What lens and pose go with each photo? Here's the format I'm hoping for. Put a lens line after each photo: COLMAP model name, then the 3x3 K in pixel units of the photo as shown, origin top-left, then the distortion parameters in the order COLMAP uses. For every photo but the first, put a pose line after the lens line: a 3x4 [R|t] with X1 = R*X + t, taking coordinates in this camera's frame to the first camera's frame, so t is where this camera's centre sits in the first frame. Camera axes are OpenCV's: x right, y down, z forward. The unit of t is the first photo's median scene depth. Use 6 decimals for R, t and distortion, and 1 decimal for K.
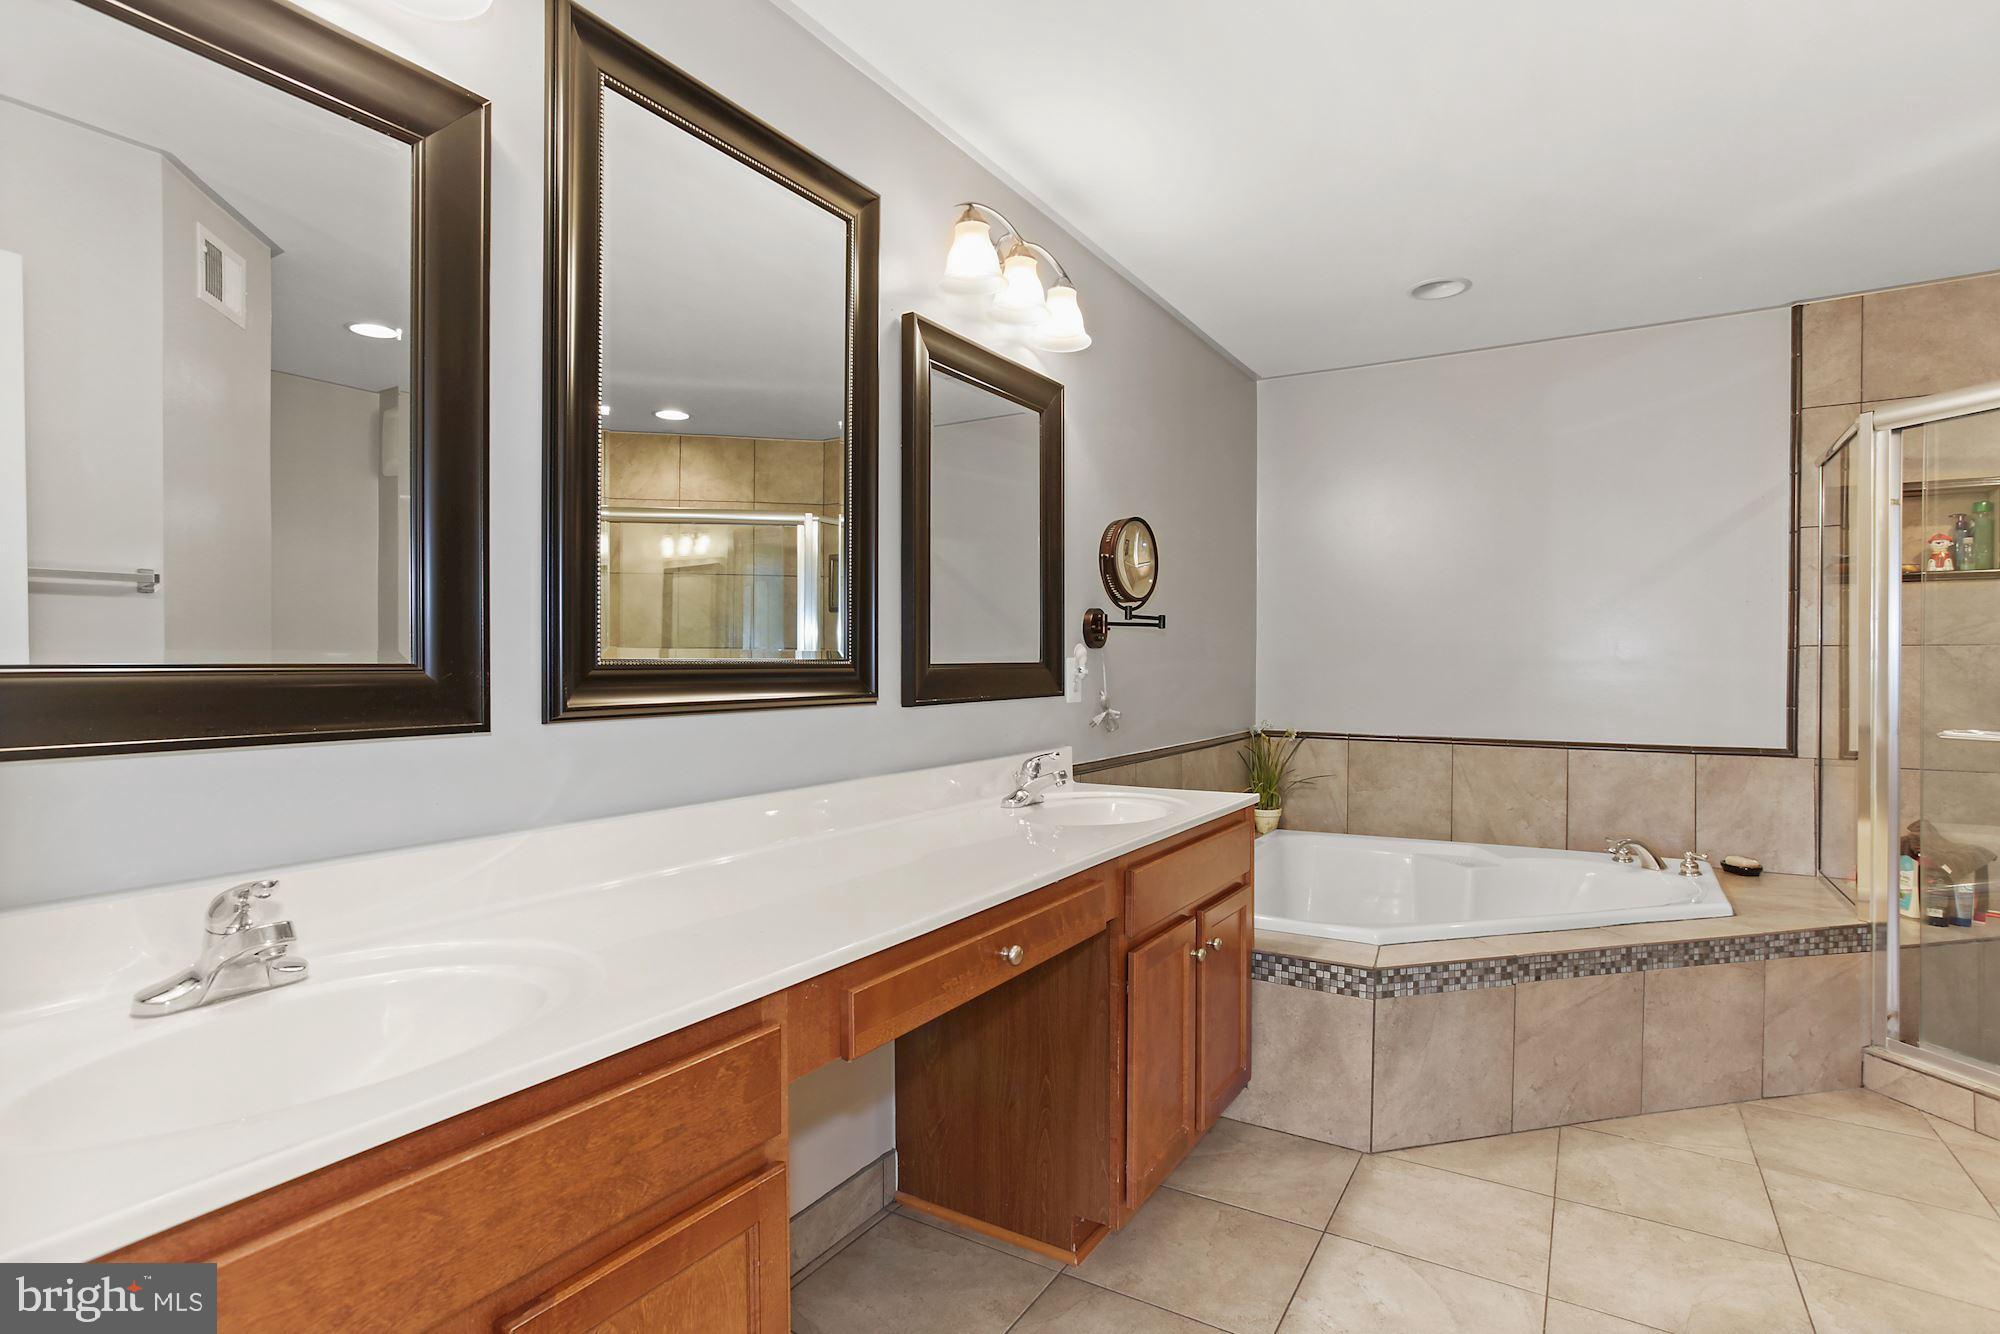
lens RADIAL K [[1003.1, 0, 989.4], [0, 1003.1, 653.8], [0, 0, 1]] dist [-0.034323, 0.029436]
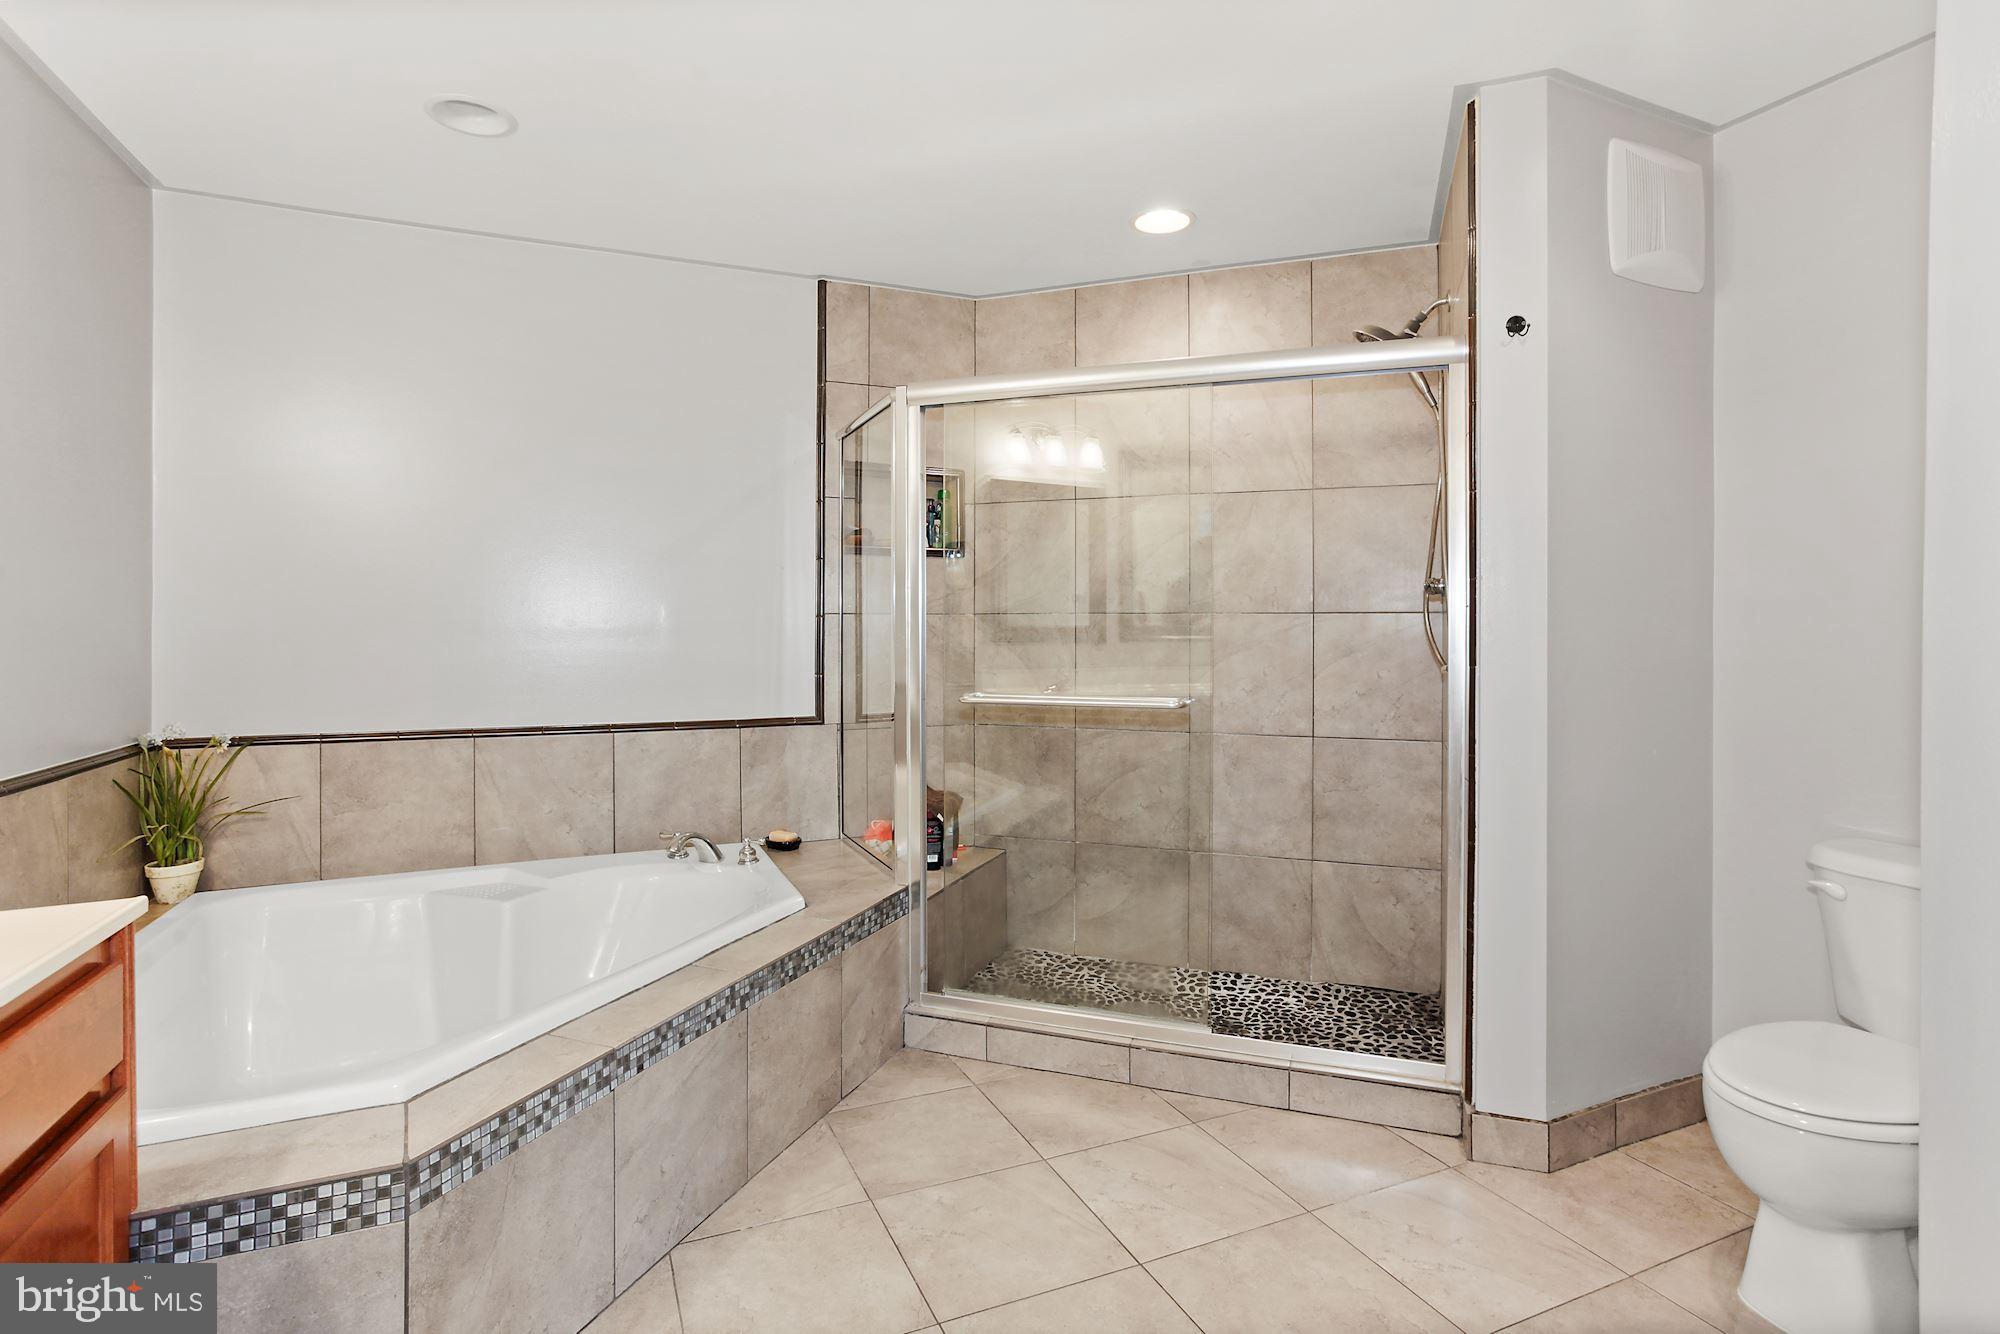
lens RADIAL K [[978.0, 0, 997.3], [0, 978.0, 635.0], [0, 0, 1]] dist [-0.050970, 0.027396]
pose [[0.559673, -0.008309, 0.828672, 0.111383], [-0.005753, 0.999887, 0.013911, -0.001794], [-0.828693, -0.012553, 0.559562, 0.376009]]
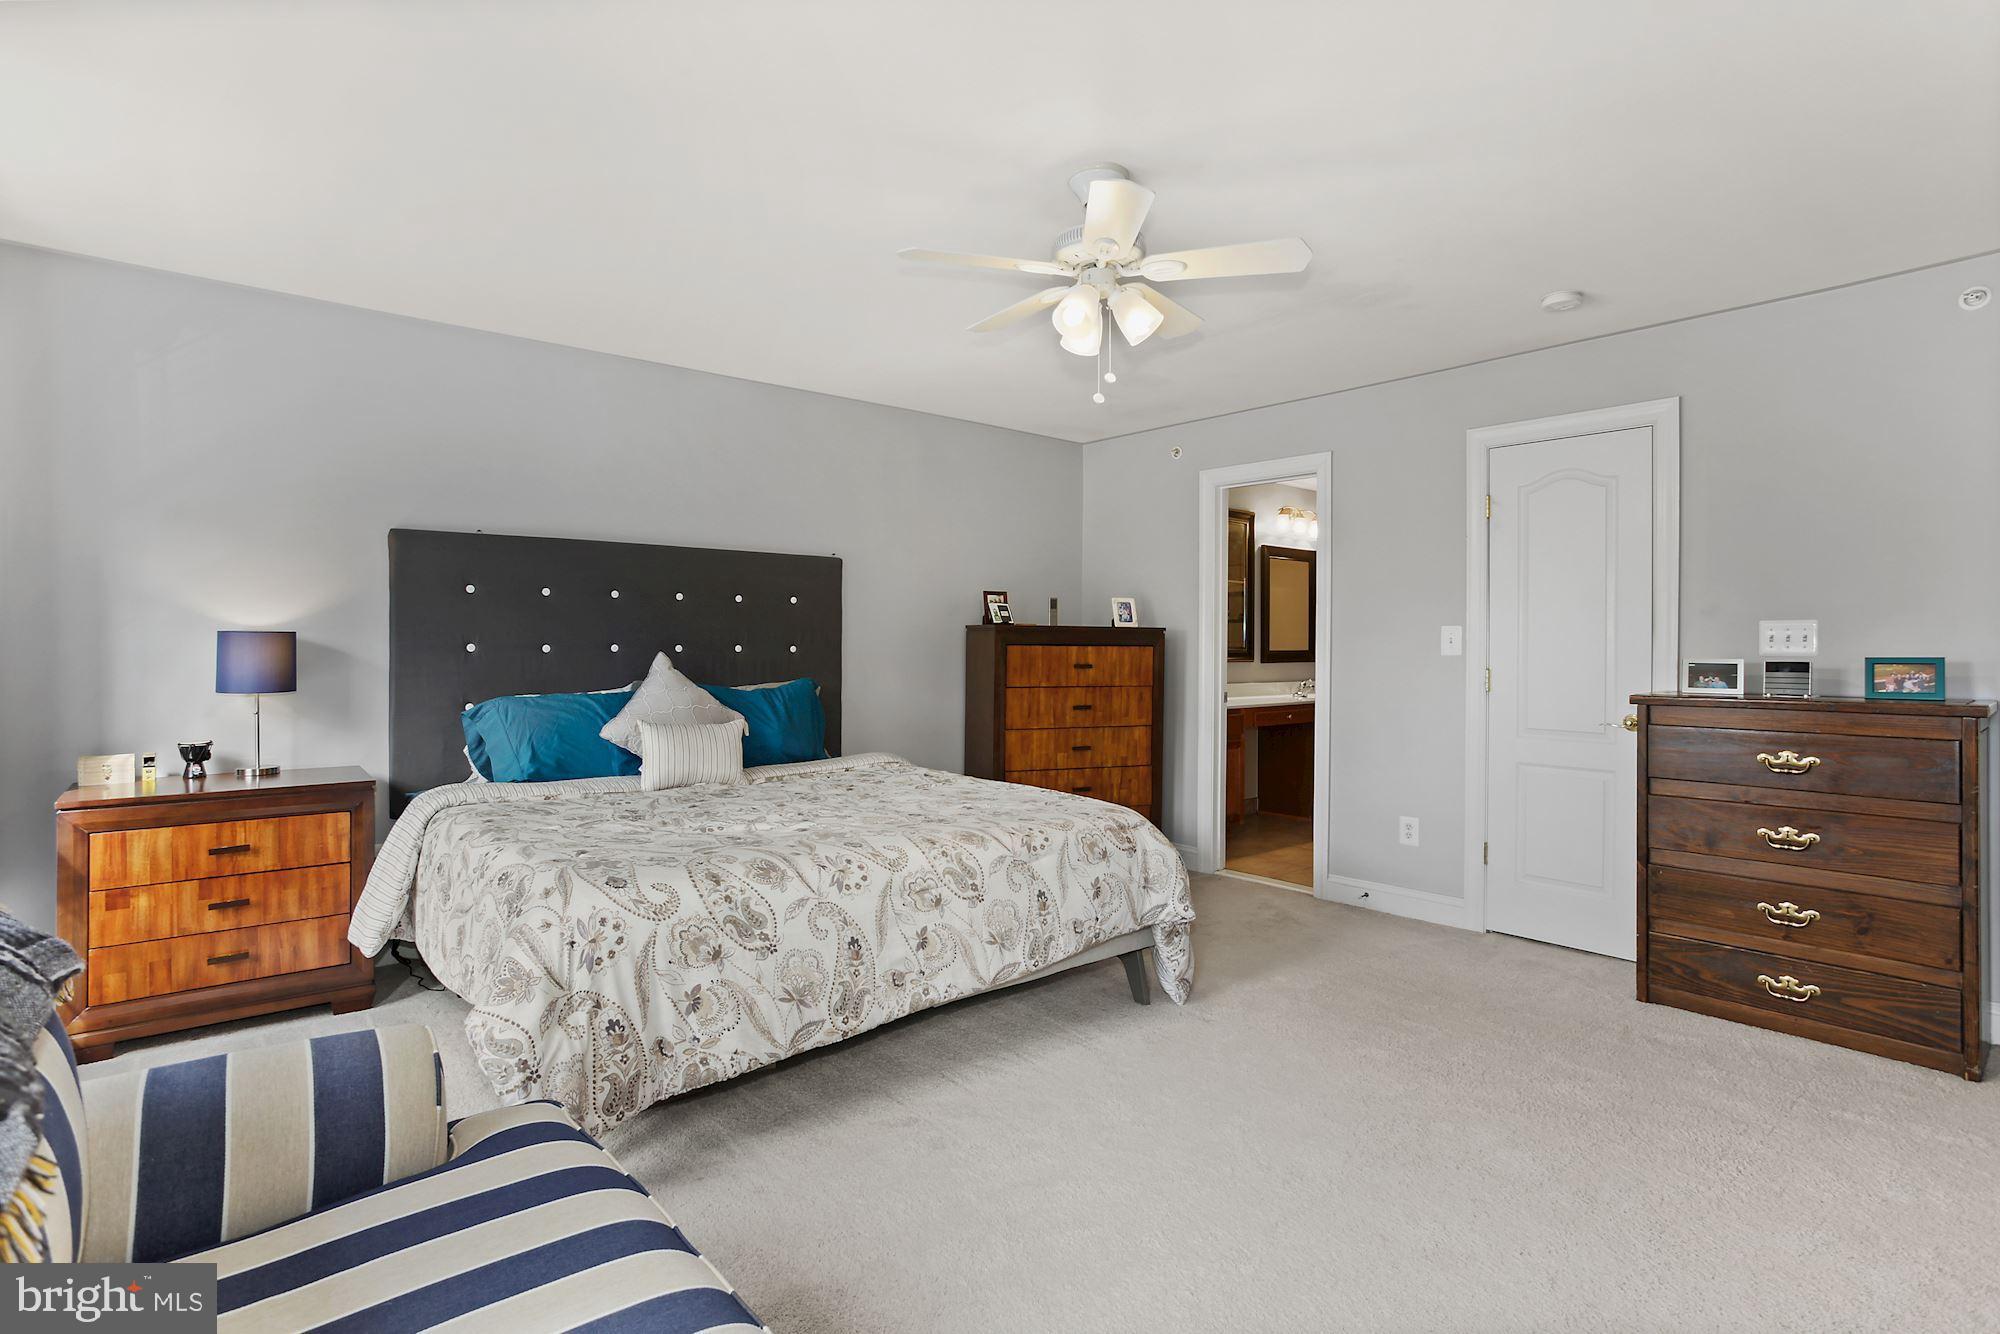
lens RADIAL K [[1003.1, 0, 989.4], [0, 1003.1, 653.8], [0, 0, 1]] dist [-0.034323, 0.029436]
pose [[0.947532, -0.004795, -0.319625, 0.096848], [0.005752, 0.999981, 0.002050, 0.016446], [0.319610, -0.003781, 0.947542, -2.014383]]
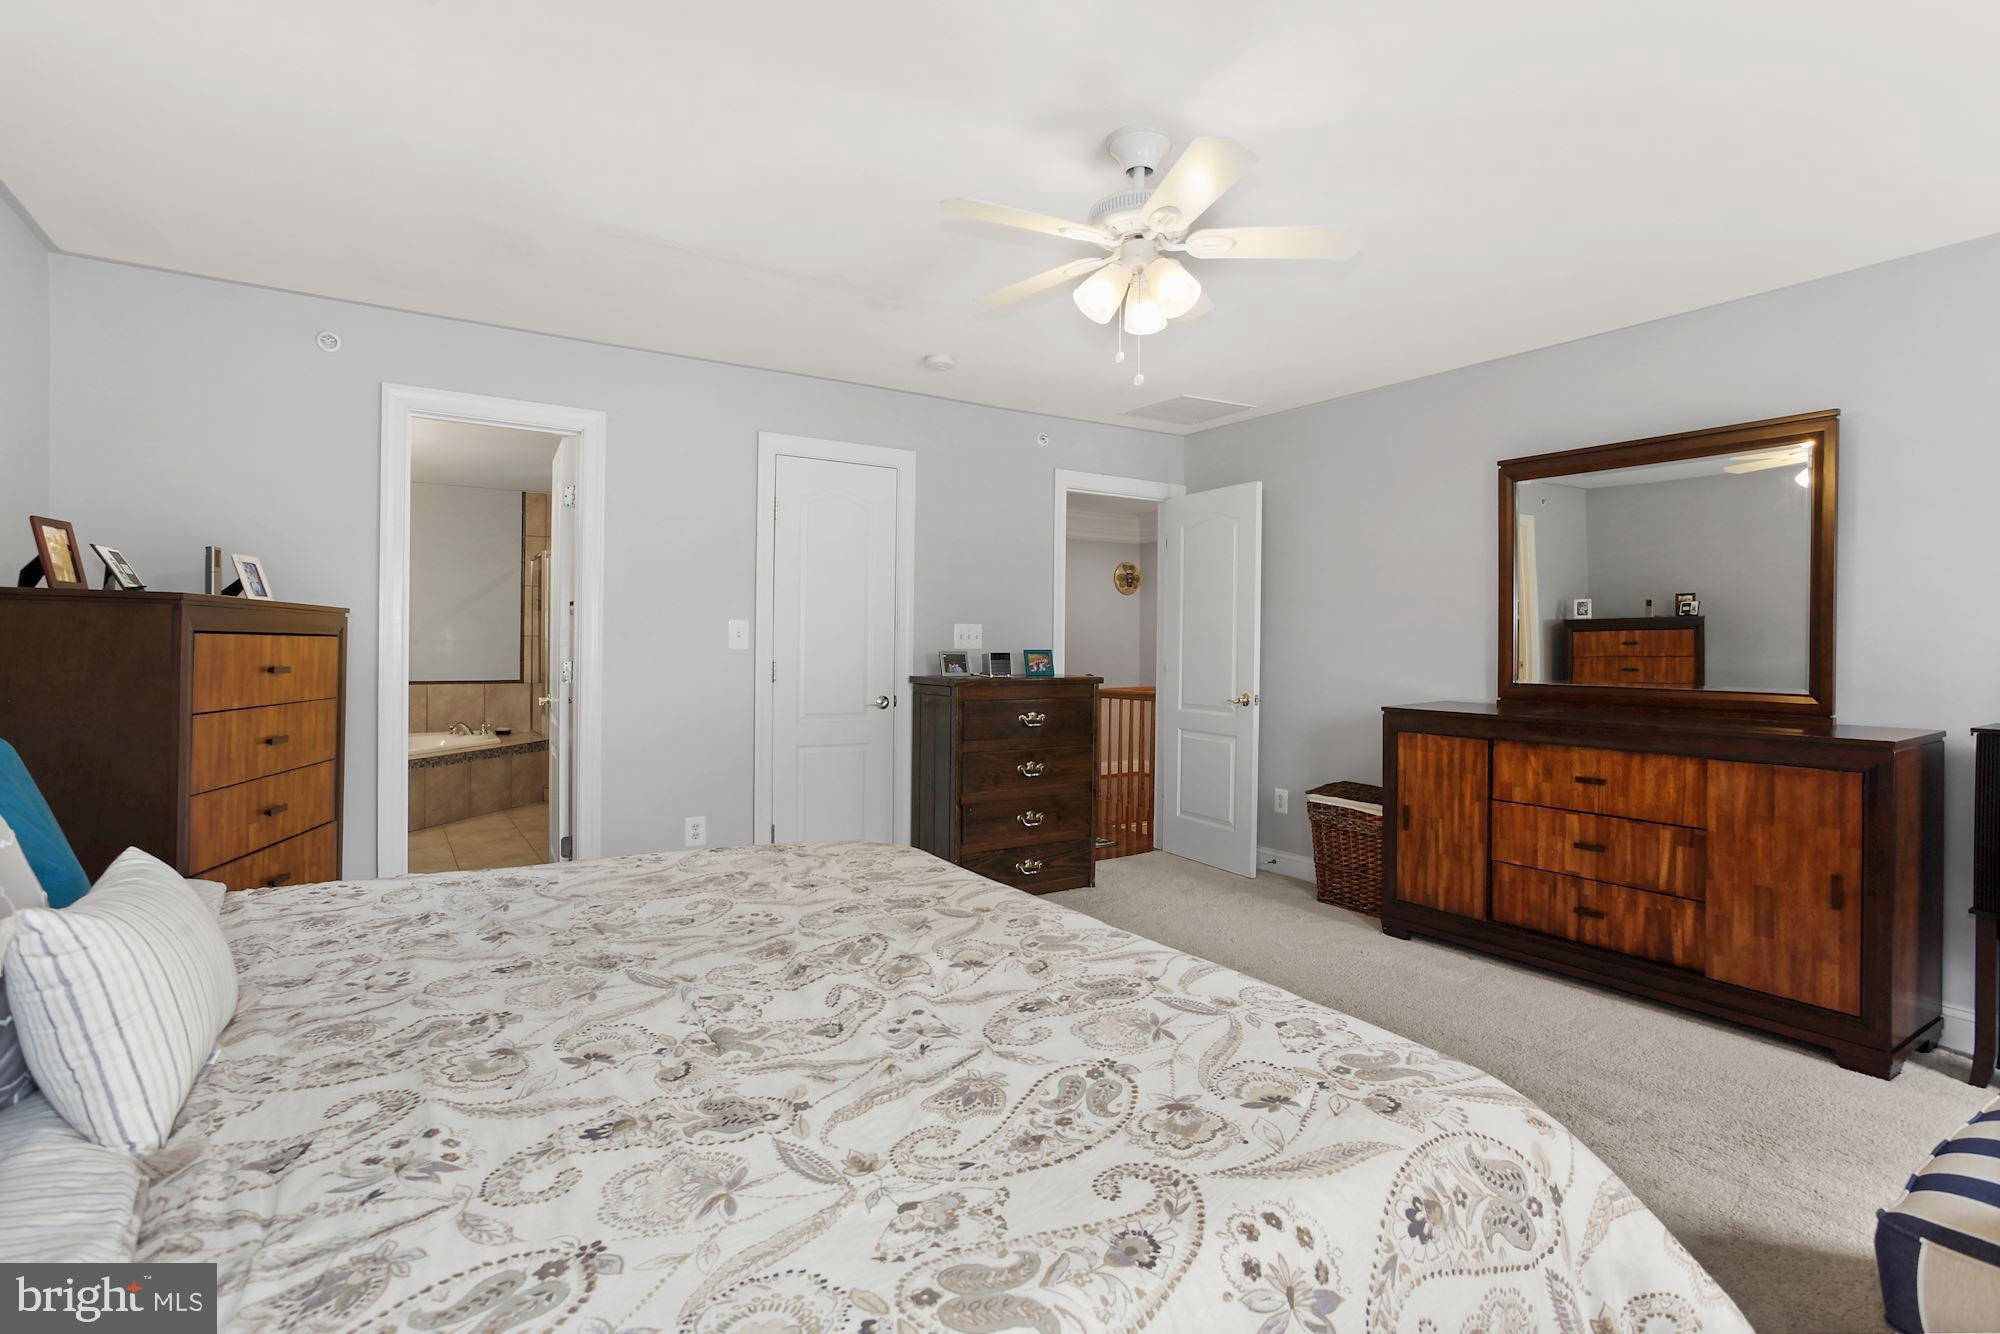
lens RADIAL K [[1003.1, 0, 989.4], [0, 1003.1, 653.8], [0, 0, 1]] dist [-0.034323, 0.029436]
pose [[0.453228, -0.009751, 0.891341, -1.014550], [0.004142, 0.999952, 0.008833, 0.021783], [-0.891385, -0.000312, 0.453247, -1.349407]]
